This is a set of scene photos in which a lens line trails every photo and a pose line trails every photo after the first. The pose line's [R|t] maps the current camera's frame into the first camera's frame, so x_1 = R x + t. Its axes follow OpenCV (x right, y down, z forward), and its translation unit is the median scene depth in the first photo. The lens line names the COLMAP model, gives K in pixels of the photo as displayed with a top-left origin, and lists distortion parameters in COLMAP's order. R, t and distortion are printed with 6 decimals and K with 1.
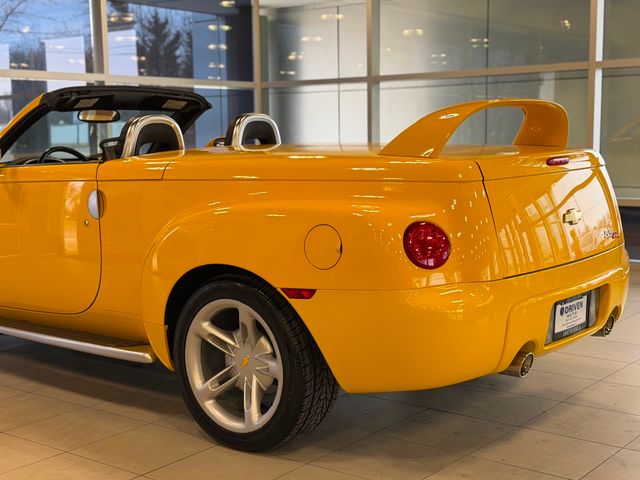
lens RADIAL K [[926.5, 0, 320.0], [0, 926.5, 240.0], [0, 0, 1]] dist [0.231752, -0.496528]
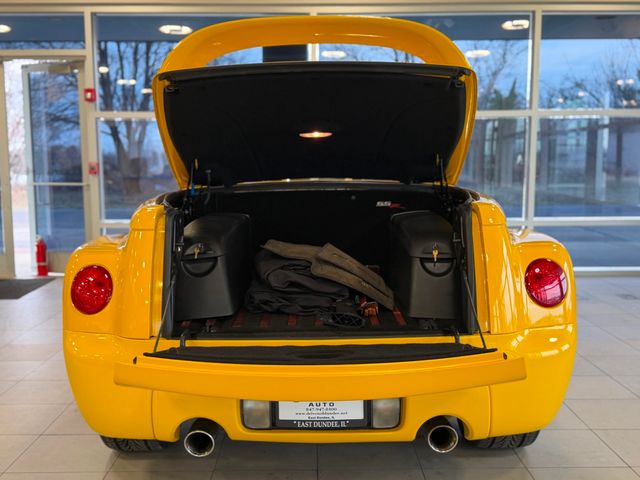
lens RADIAL K [[738.2, 0, 320.0], [0, 738.2, 240.0], [0, 0, 1]] dist [-0.014618, -0.026551]
pose [[0.626172, 0.090736, -0.774387, 0.665395], [-0.094454, 0.994718, 0.040176, -0.077128], [0.773942, 0.047987, 0.631435, 0.532055]]
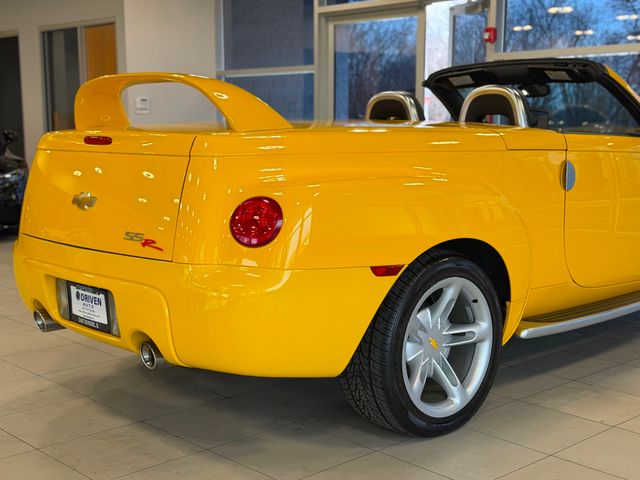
lens RADIAL K [[891.4, 0, 320.0], [0, 891.4, 240.0], [0, 0, 1]] dist [0.045351, 0.094053]
pose [[-0.148808, 0.143951, -0.978332, 0.976489], [-0.111907, 0.980541, 0.161297, -0.136808], [0.982514, 0.133484, -0.129803, 1.192811]]
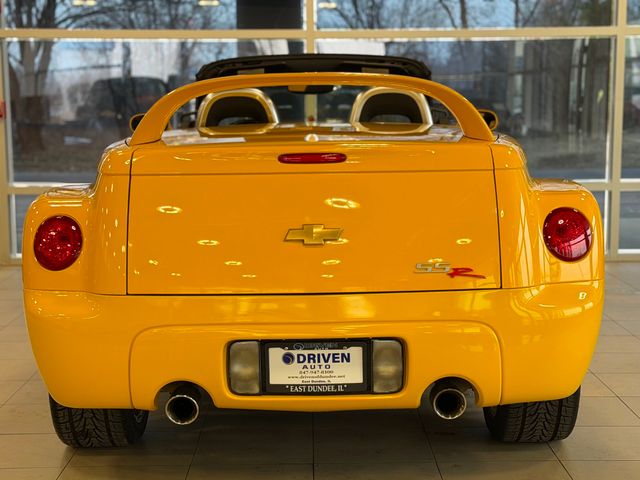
lens RADIAL K [[1134.4, 0, 320.0], [0, 1134.4, 240.0], [0, 0, 1]] dist [0.074088, 0.292445]
pose [[0.628464, 0.100659, -0.771298, 0.843904], [-0.090935, 0.994300, 0.055667, -0.061430], [0.772505, 0.035154, 0.634035, 0.392086]]
